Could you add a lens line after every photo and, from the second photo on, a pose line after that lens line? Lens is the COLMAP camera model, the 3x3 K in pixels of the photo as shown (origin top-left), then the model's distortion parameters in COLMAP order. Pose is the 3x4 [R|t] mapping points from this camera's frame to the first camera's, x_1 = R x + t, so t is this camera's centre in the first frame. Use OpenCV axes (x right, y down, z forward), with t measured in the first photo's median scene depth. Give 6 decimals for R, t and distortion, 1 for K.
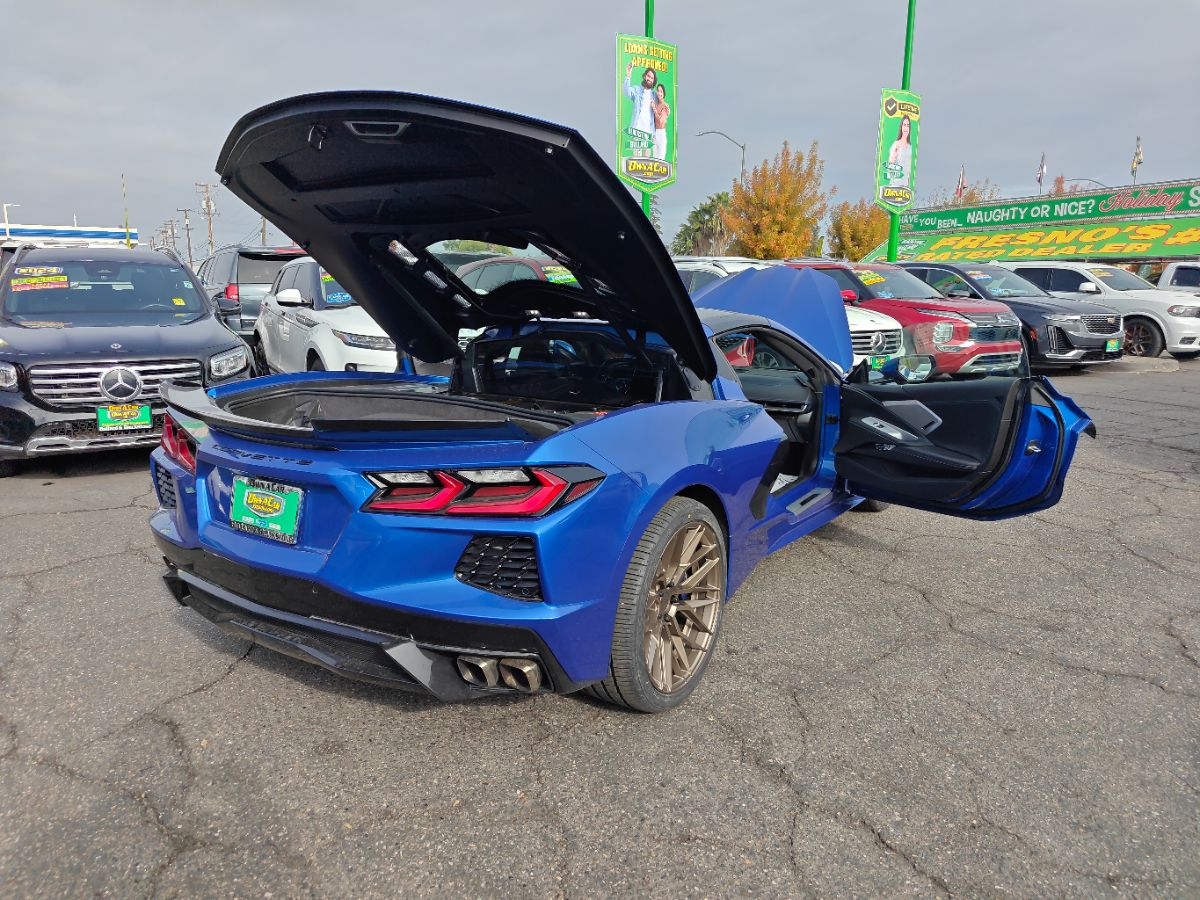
lens RADIAL K [[808.3, 0, 600.0], [0, 808.3, 450.0], [0, 0, 1]] dist [0.058792, -0.061757]
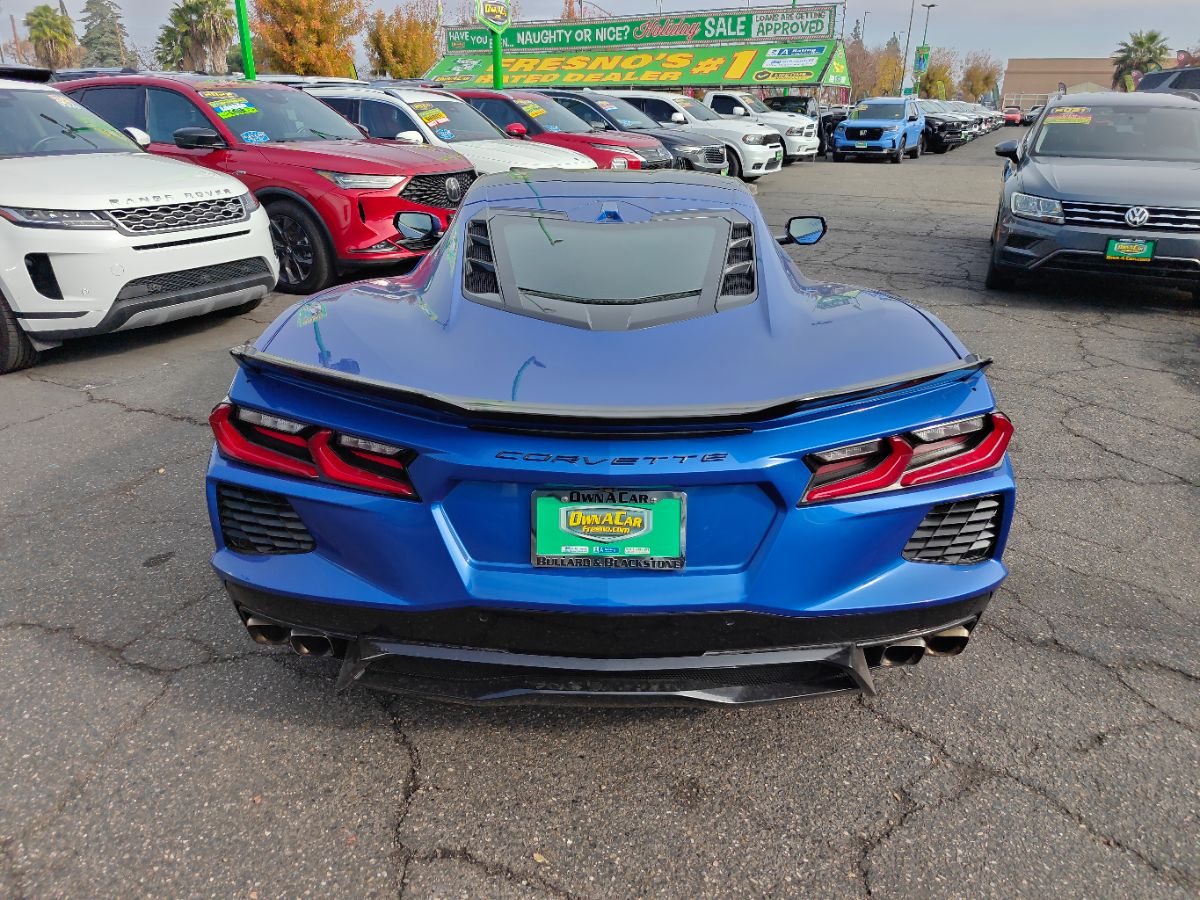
lens RADIAL K [[817.2, 0, 596.4], [0, 817.2, 446.6], [0, 0, 1]] dist [0.053210, -0.059167]
pose [[0.849126, -0.198349, 0.489533, -0.534692], [0.100262, 0.970489, 0.219313, -0.106937], [-0.518587, -0.137143, 0.843955, 0.308508]]
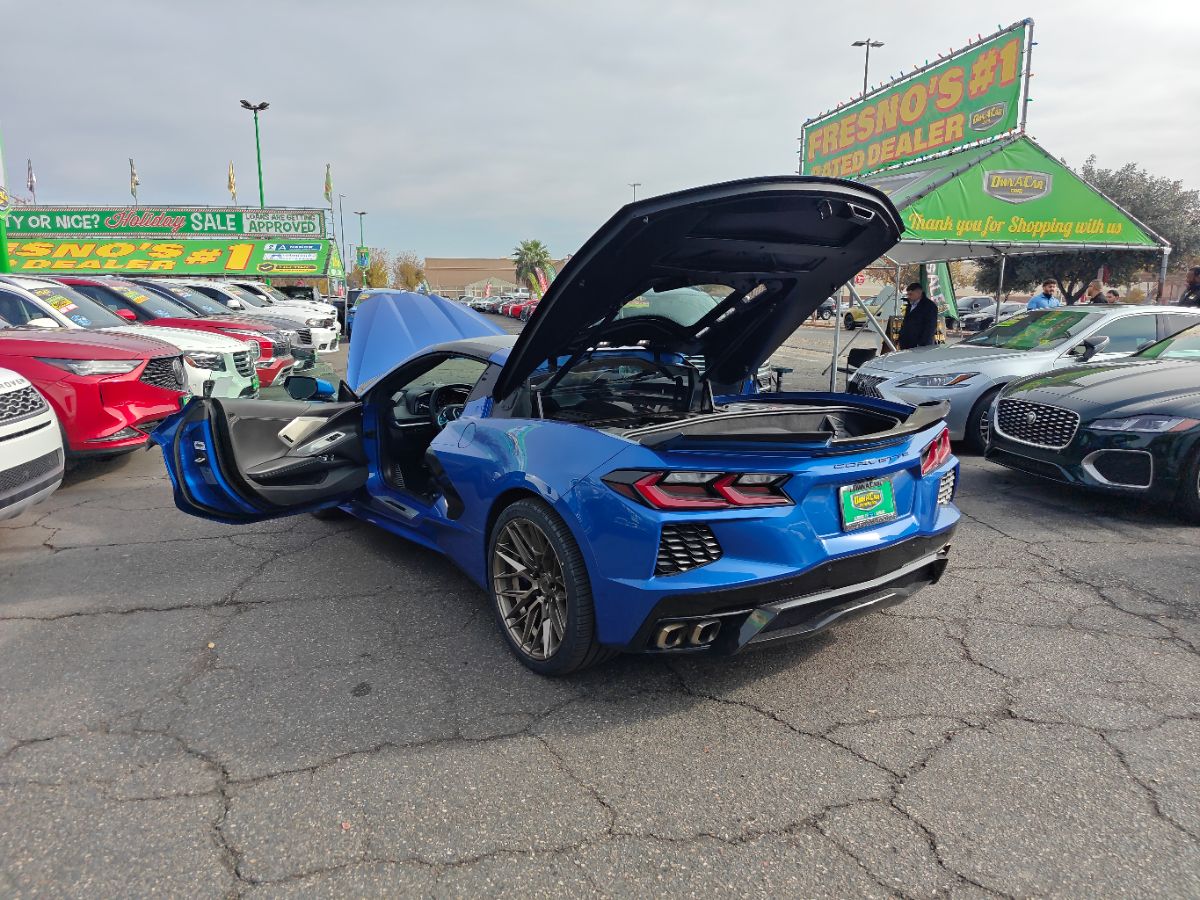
lens RADIAL K [[807.8, 0, 602.6], [0, 807.8, 453.3], [0, 0, 1]] dist [0.054847, -0.051028]
pose [[0.358104, -0.176620, 0.916824, -1.217792], [0.184663, 0.975946, 0.115882, -0.161627], [-0.915238, 0.127806, 0.382105, 0.635479]]
